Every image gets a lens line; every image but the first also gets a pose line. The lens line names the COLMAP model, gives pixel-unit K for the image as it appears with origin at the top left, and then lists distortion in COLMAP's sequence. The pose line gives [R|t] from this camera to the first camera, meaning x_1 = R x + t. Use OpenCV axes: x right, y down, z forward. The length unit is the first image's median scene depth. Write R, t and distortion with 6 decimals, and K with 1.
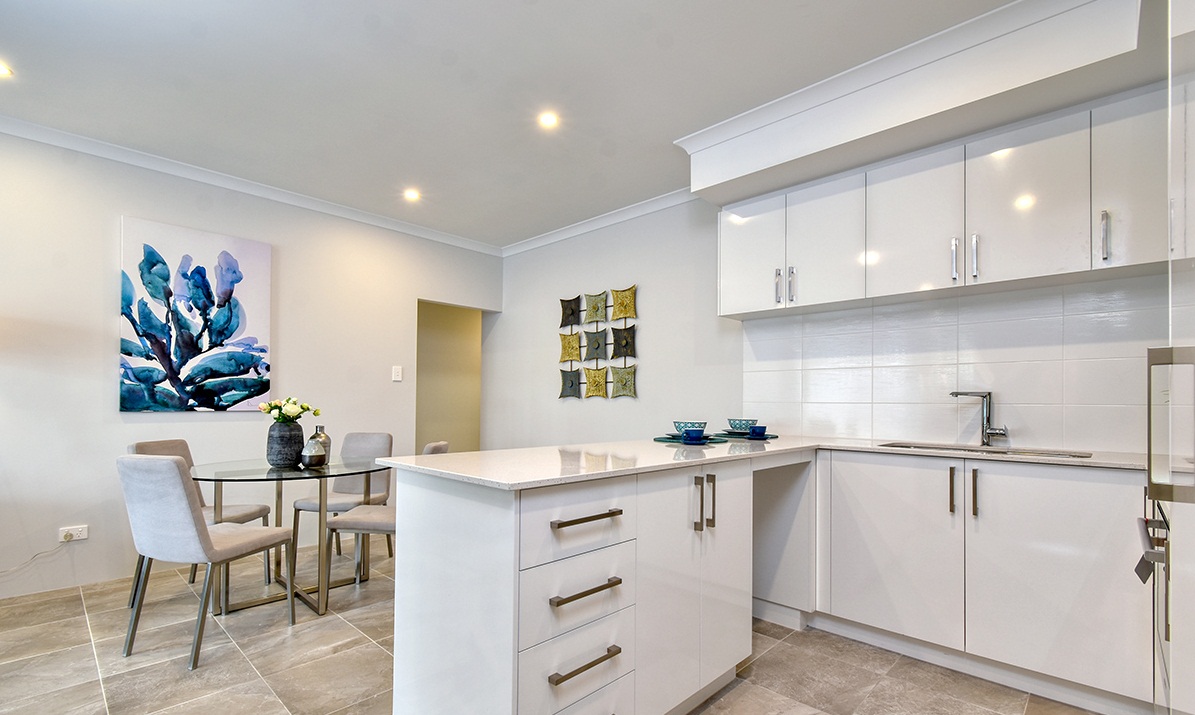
lens RADIAL K [[532.8, 0, 597.9], [0, 532.8, 387.8], [0, 0, 1]] dist [-0.002894, -0.000908]
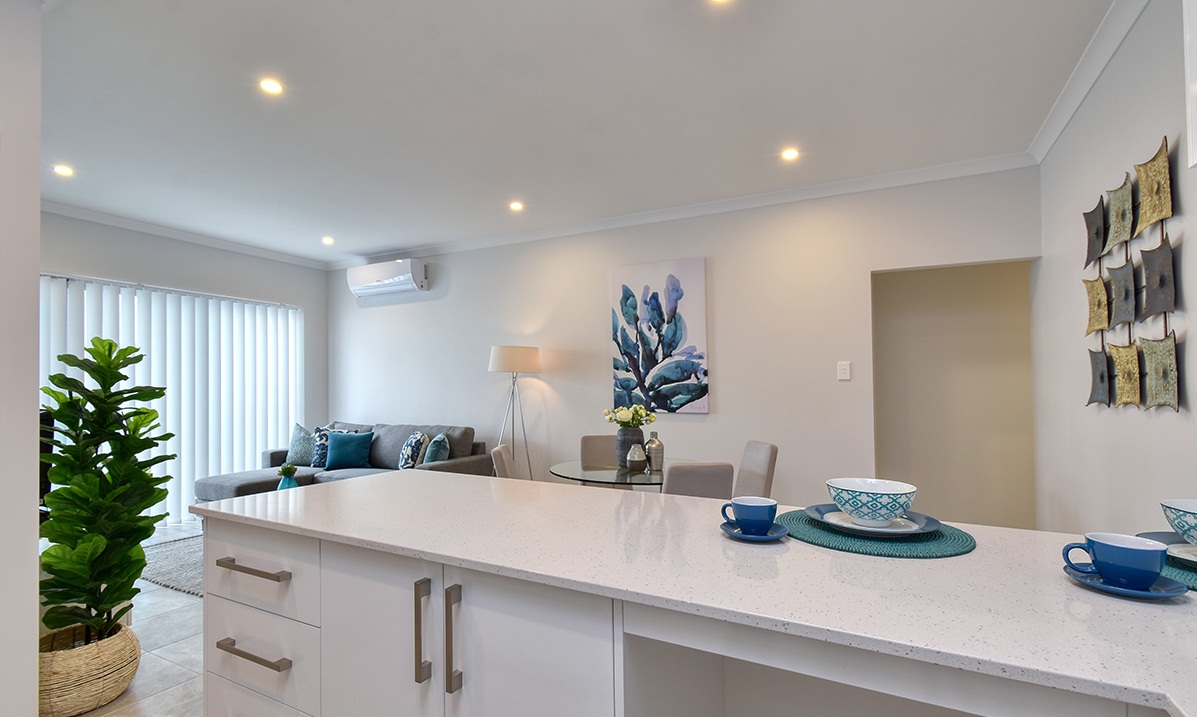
lens RADIAL K [[549.6, 0, 599.5], [0, 549.6, 382.8], [0, 0, 1]] dist [0.000885, 0.000044]
pose [[0.273209, -0.017665, -0.961793, 0.411978], [0.029488, 0.999515, -0.009982, -0.014137], [0.961503, -0.025634, 0.273597, 0.533149]]
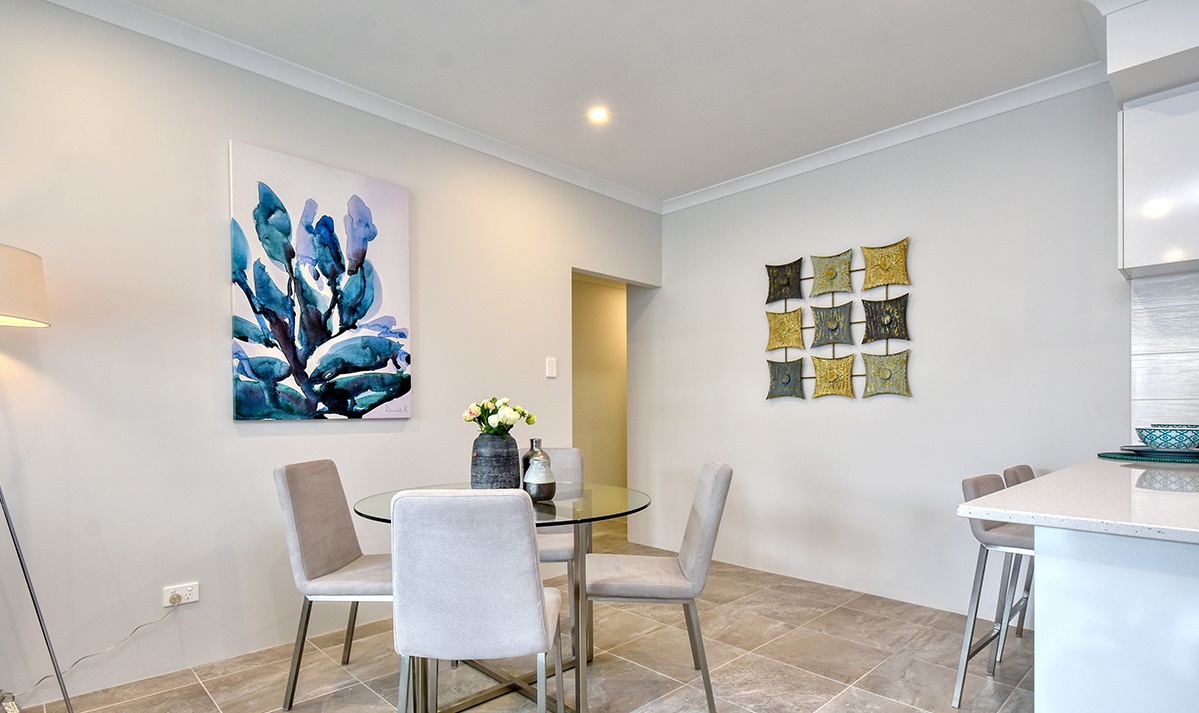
lens RADIAL K [[601.0, 0, 599.0], [0, 601.0, 405.6], [0, 0, 1]] dist [0.002244, -0.000174]
pose [[0.999225, -0.007748, -0.038582, -0.355013], [0.008627, 0.999706, 0.022664, 0.010403], [0.038395, -0.022979, 0.998998, 0.203751]]
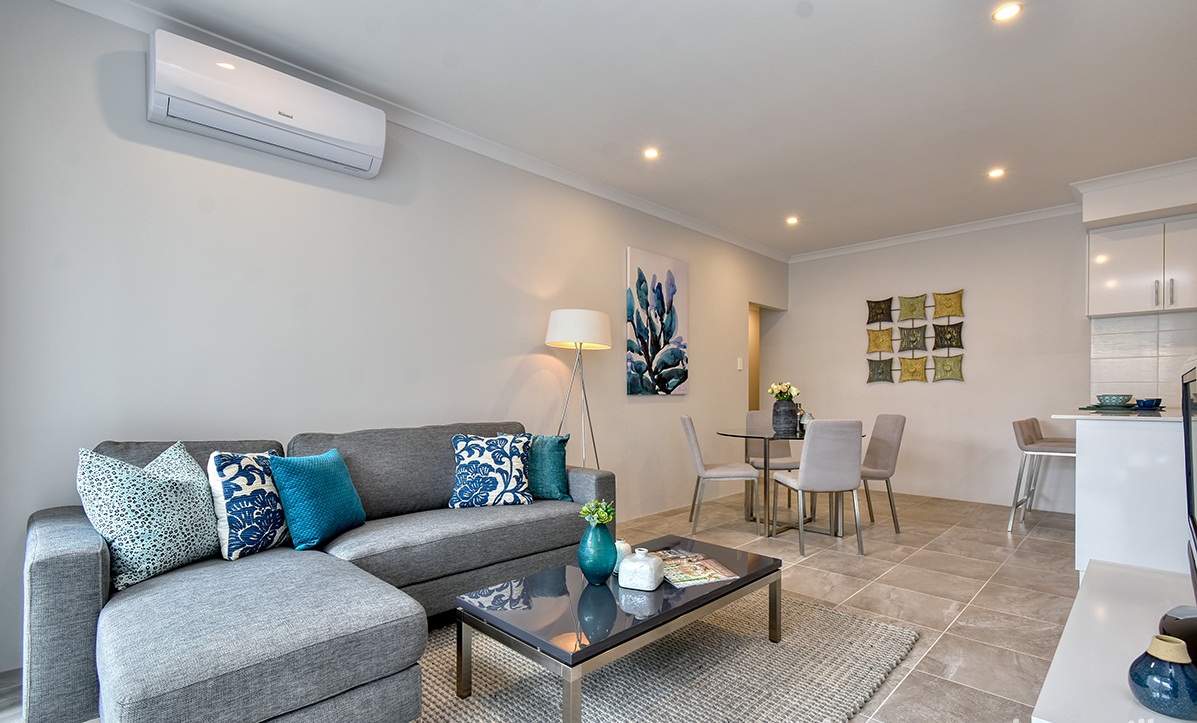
lens RADIAL K [[566.7, 0, 593.1], [0, 566.7, 397.0], [0, 0, 1]] dist [0.001159, 0.000393]
pose [[0.999910, -0.010229, -0.008737, -0.900058], [0.010533, 0.999313, 0.035540, -0.000779], [0.008367, -0.035629, 0.999330, -0.388206]]
